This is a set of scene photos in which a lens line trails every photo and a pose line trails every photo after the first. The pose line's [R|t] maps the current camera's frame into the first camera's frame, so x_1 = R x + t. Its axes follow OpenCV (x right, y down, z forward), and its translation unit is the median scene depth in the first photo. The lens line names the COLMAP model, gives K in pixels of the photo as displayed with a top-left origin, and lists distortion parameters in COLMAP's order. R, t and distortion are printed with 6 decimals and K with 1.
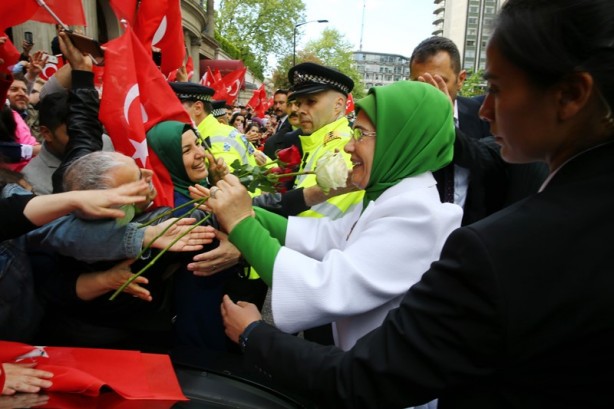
lens RADIAL K [[422.7, 0, 307.0], [0, 422.7, 204.5], [0, 0, 1]] dist [-0.105454, 0.094658]
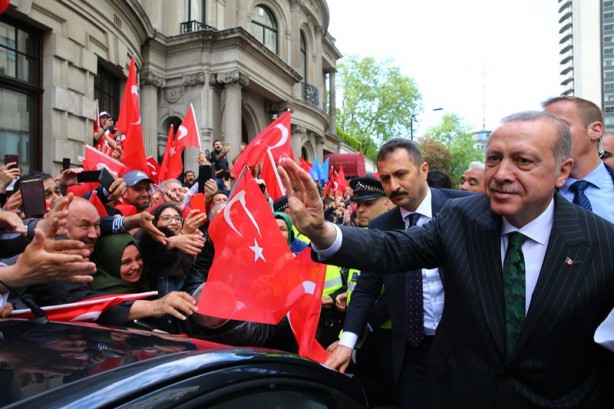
lens RADIAL K [[420.5, 0, 307.0], [0, 420.5, 204.5], [0, 0, 1]] dist [-0.108126, 0.095334]
pose [[0.955898, -0.050925, -0.289250, 0.007491], [-0.007613, 0.980226, -0.197736, 0.002557], [0.293600, 0.191217, 0.936608, -0.018268]]
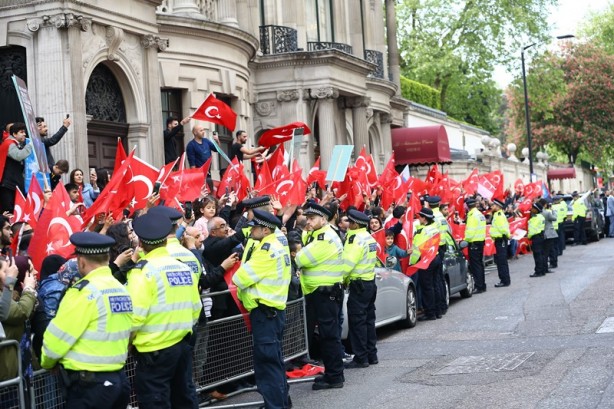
lens RADIAL K [[1273.0, 0, 307.0], [0, 1273.0, 204.5], [0, 0, 1]] dist [-0.295798, 0.089168]
pose [[0.960132, -0.099086, -0.261398, 0.075261], [0.046590, 0.978715, -0.199866, 0.091045], [0.275638, 0.179719, 0.944312, -0.469744]]
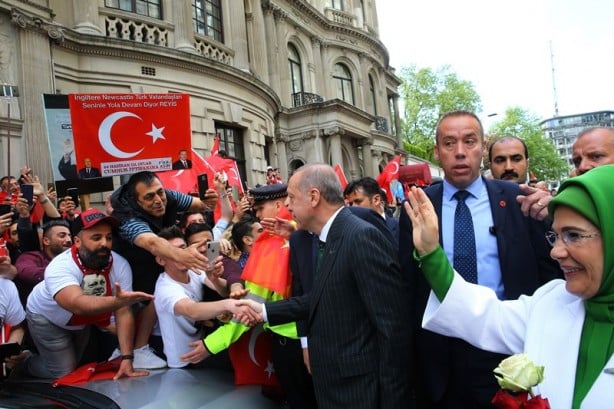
lens RADIAL K [[422.7, 0, 307.0], [0, 422.7, 204.5], [0, 0, 1]] dist [-0.105454, 0.094658]
pose [[0.888309, -0.140790, -0.437132, 0.028075], [0.045233, 0.974043, -0.221797, 0.023459], [0.457012, 0.177252, 0.871620, -0.122942]]
